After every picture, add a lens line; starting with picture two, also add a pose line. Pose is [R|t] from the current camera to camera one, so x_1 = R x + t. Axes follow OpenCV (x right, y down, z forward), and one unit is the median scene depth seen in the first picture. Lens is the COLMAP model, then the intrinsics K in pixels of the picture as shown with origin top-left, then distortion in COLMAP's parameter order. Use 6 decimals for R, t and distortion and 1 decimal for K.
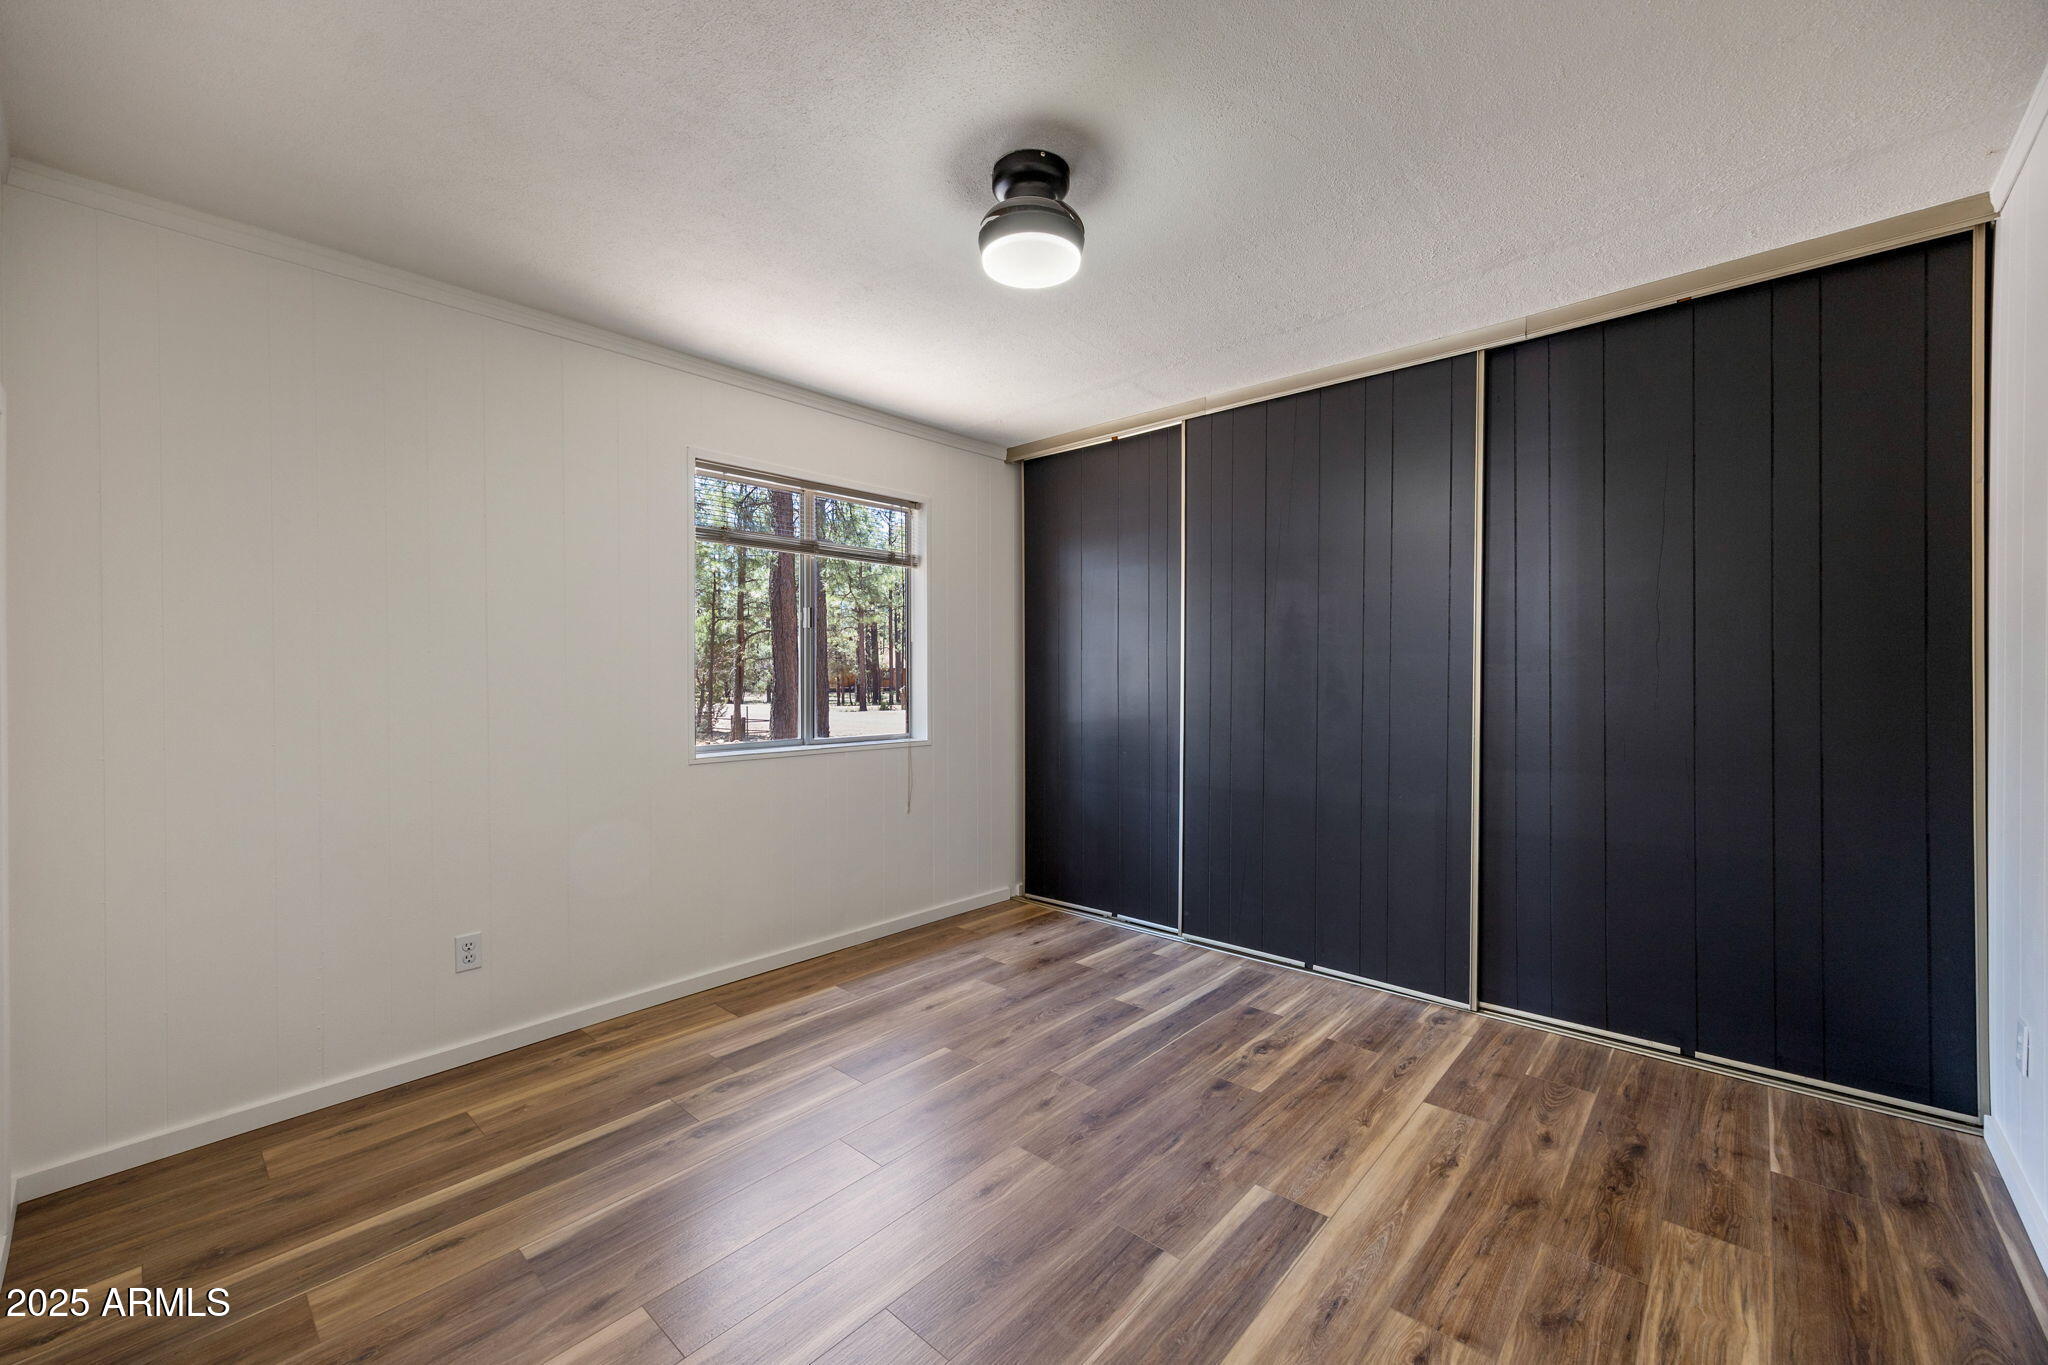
lens RADIAL K [[793.3, 0, 1022.6], [0, 793.3, 678.1], [0, 0, 1]] dist [0.000039, 0.000011]
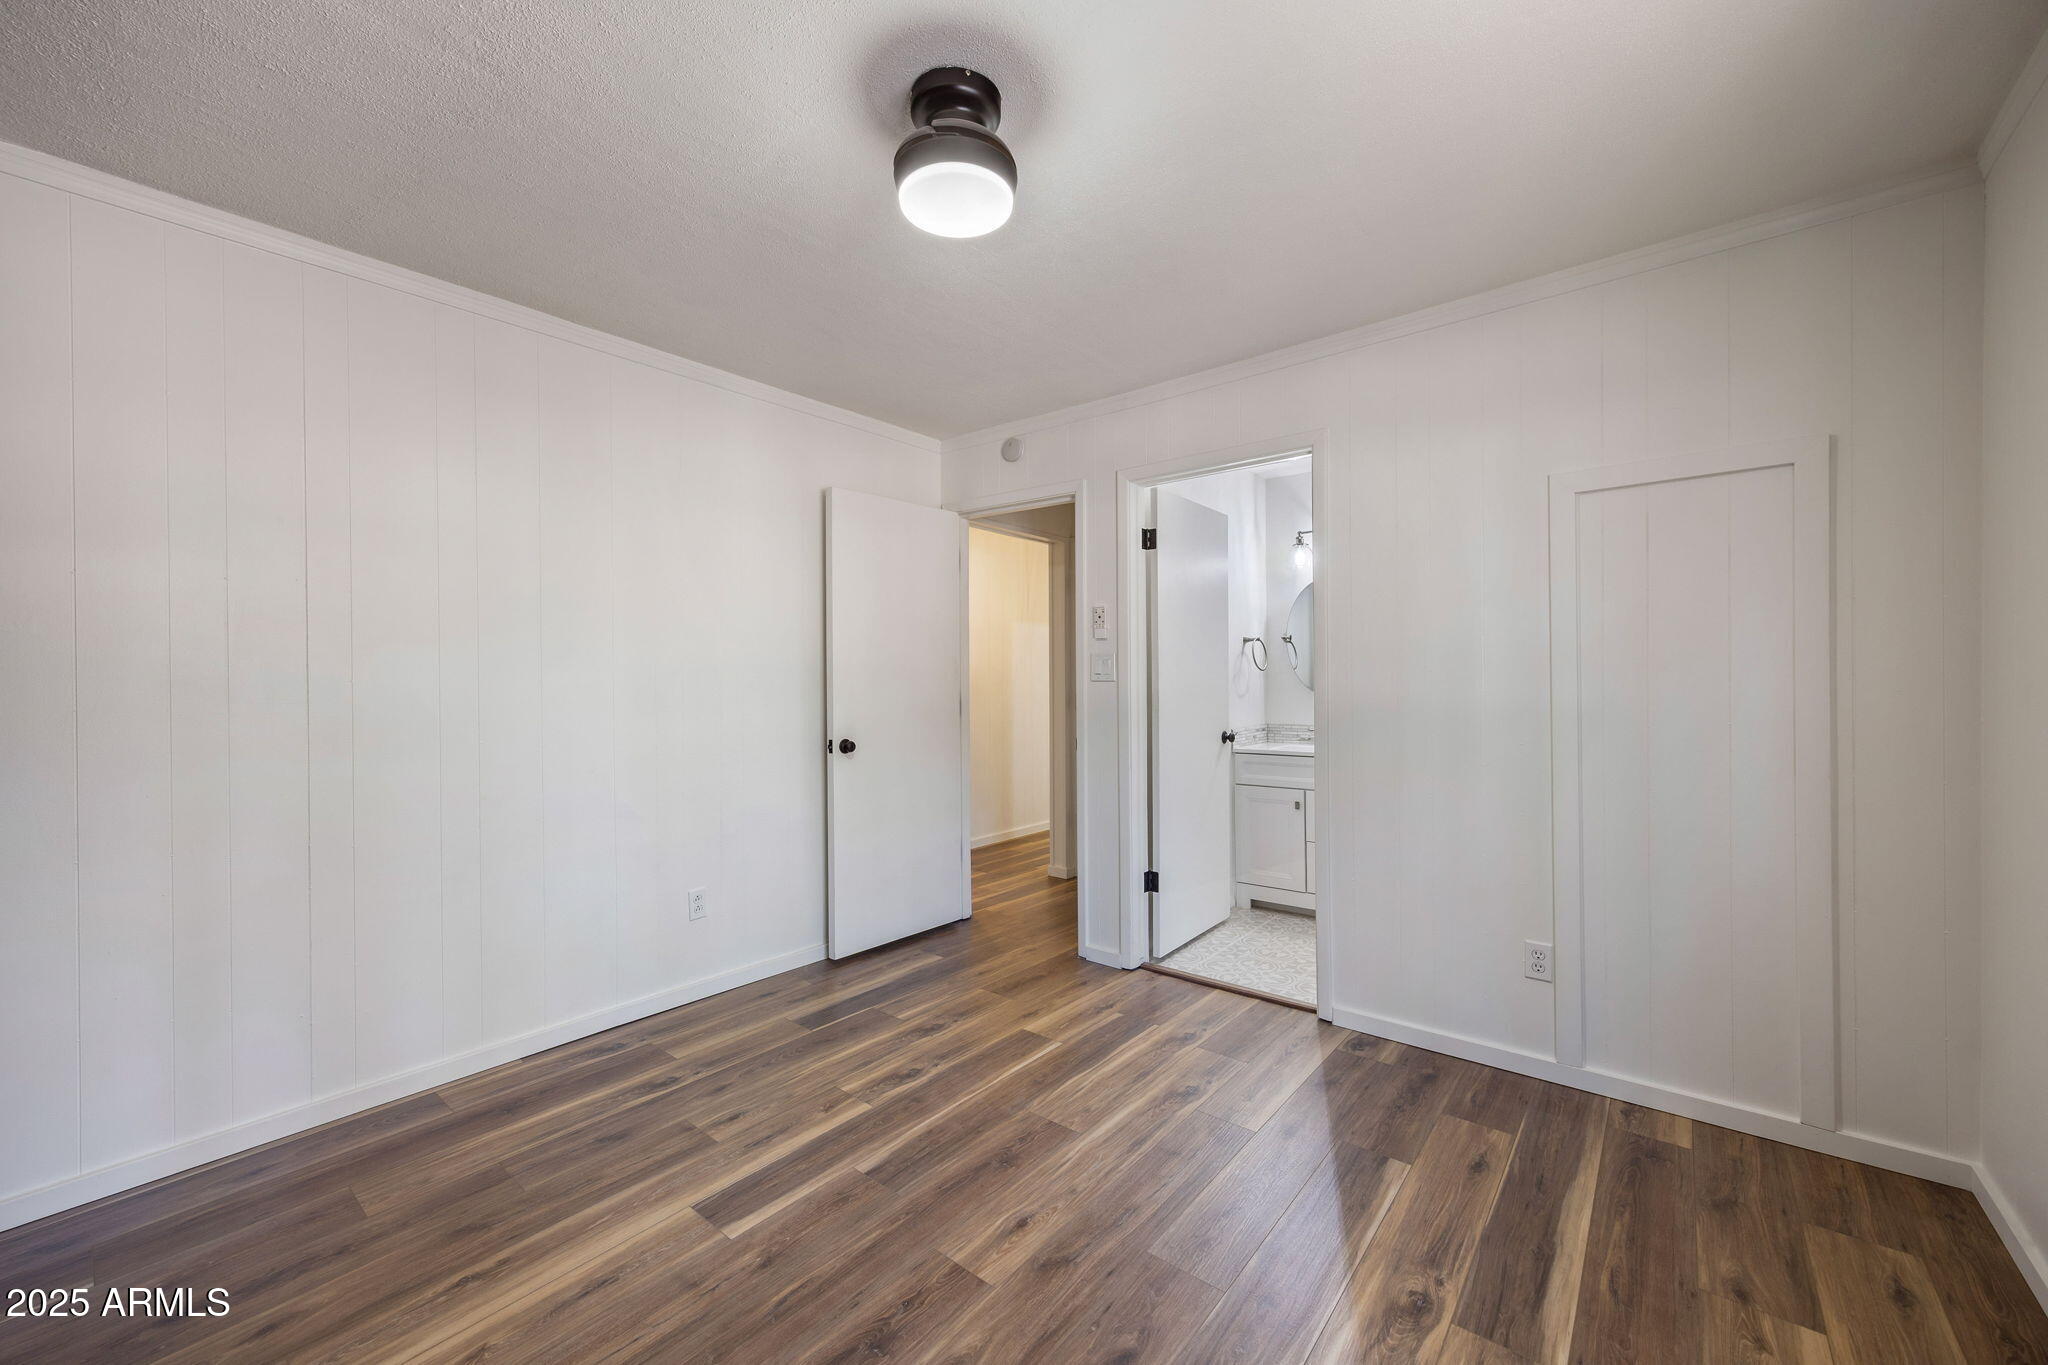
lens RADIAL K [[793.3, 0, 1025.5], [0, 793.3, 681.2], [0, 0, 1]] dist [0.000039, 0.000011]
pose [[-0.998357, 0.012642, -0.055881, -0.005098], [0.012519, 0.999918, 0.002552, -0.010601], [0.055909, 0.001849, -0.998434, 1.988619]]
